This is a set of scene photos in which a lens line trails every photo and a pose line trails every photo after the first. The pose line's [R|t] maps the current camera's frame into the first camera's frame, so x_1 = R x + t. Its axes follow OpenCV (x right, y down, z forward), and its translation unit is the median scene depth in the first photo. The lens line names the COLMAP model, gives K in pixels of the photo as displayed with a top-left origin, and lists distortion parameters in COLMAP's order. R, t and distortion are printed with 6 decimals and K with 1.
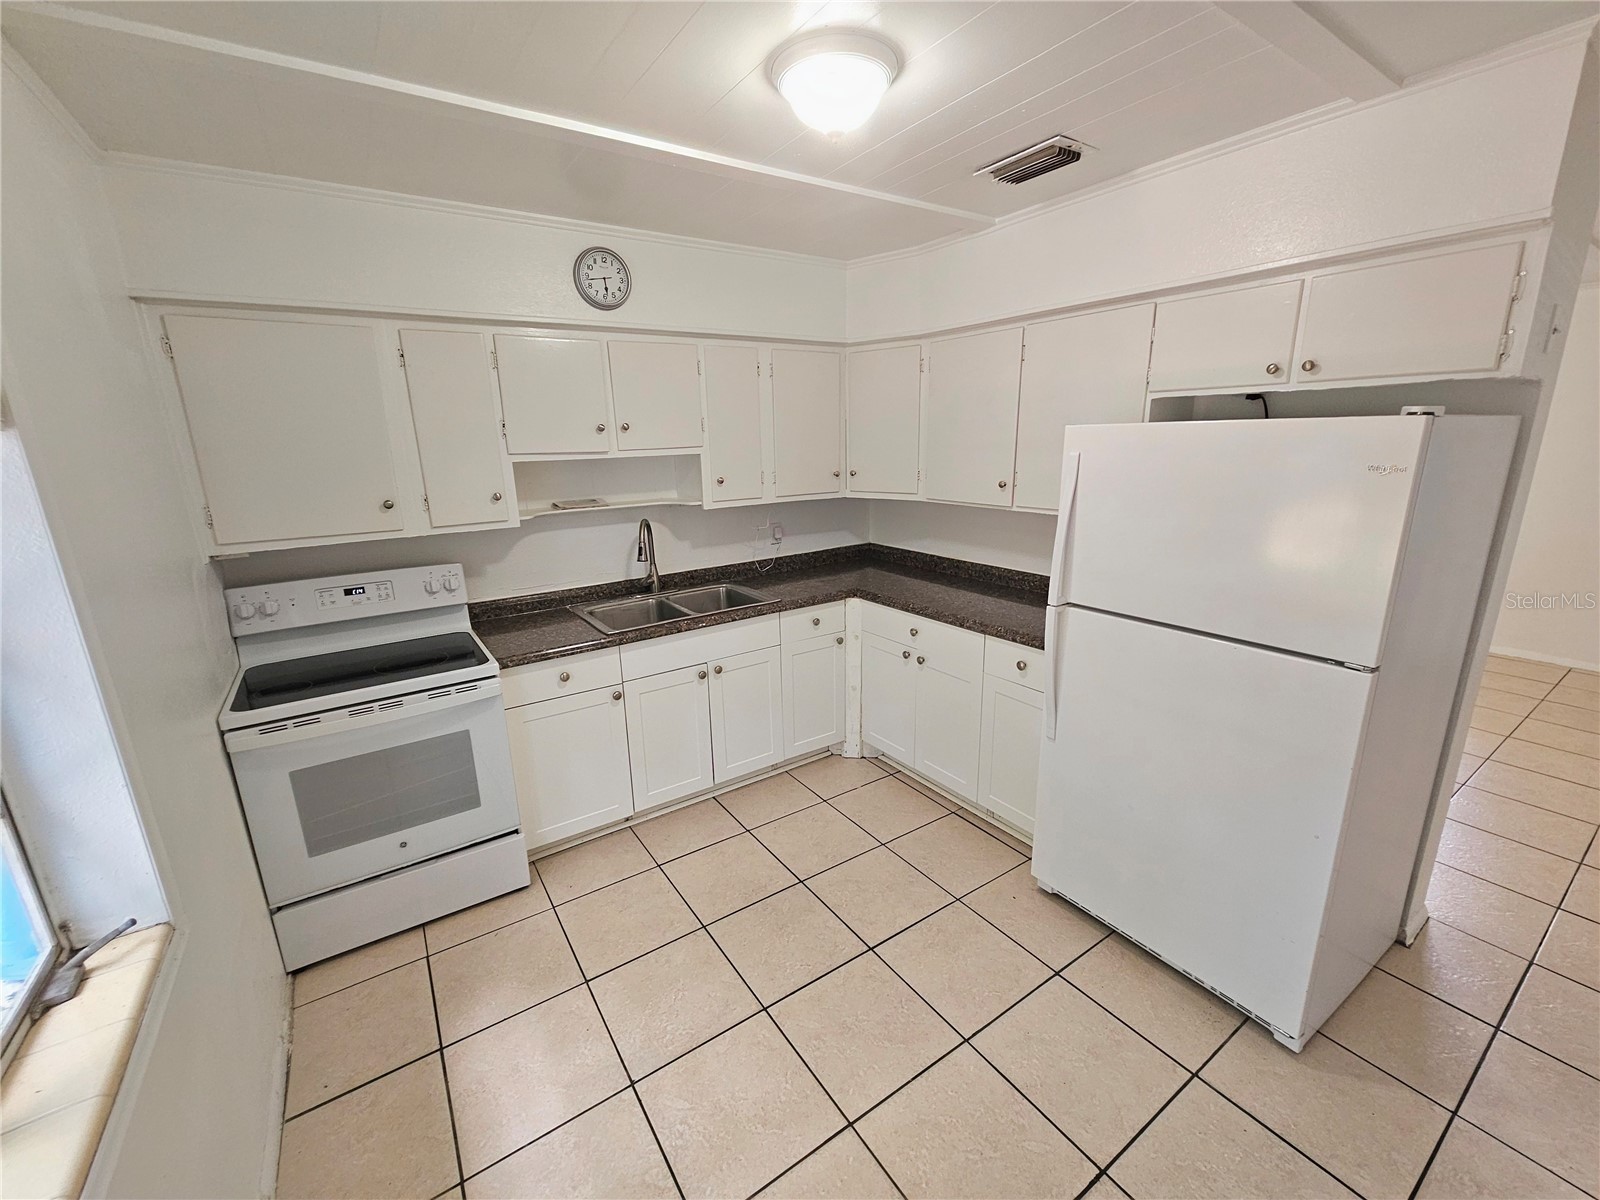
lens RADIAL K [[657.5, 0, 797.4], [0, 657.5, 607.1], [0, 0, 1]] dist [-0.004806, -0.000694]
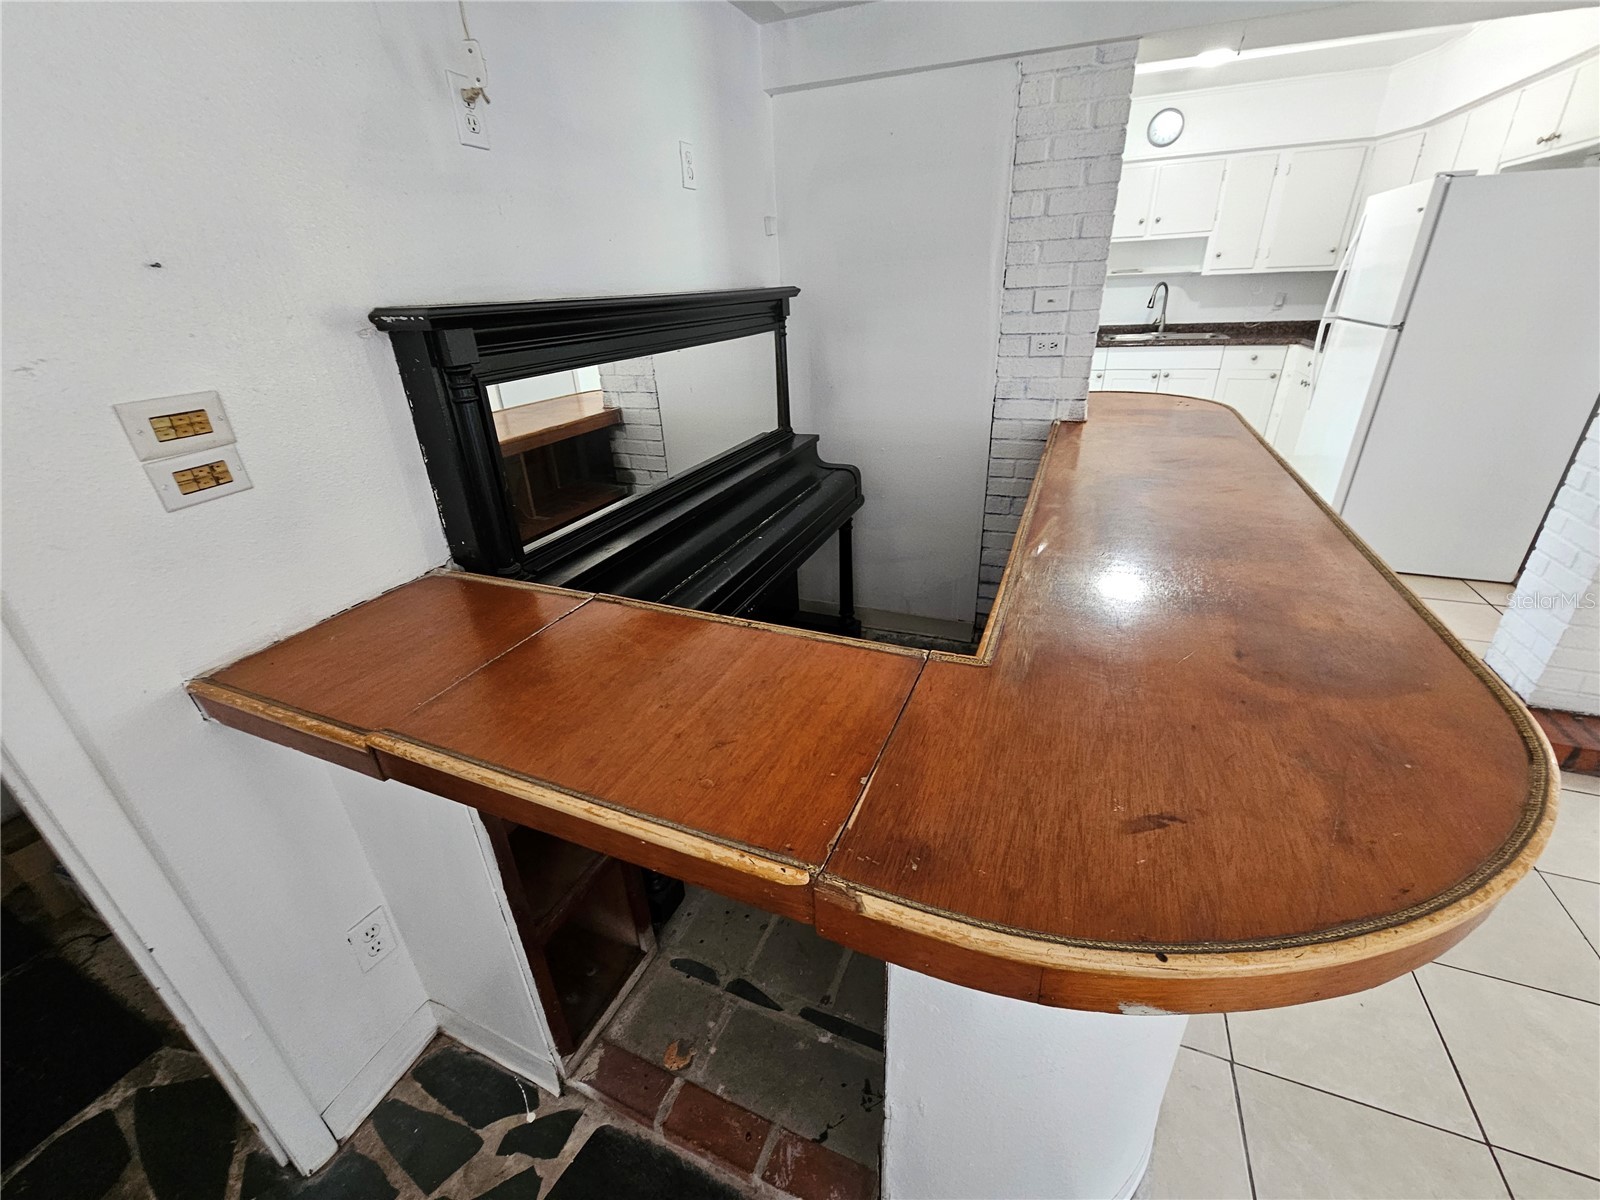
lens RADIAL K [[657.5, 0, 797.4], [0, 657.5, 607.1], [0, 0, 1]] dist [-0.004806, -0.000694]
pose [[0.554693, 0.362950, -0.748721, 0.765390], [-0.182152, 0.930988, 0.316357, 0.265491], [0.811872, -0.039100, 0.582524, -0.718044]]
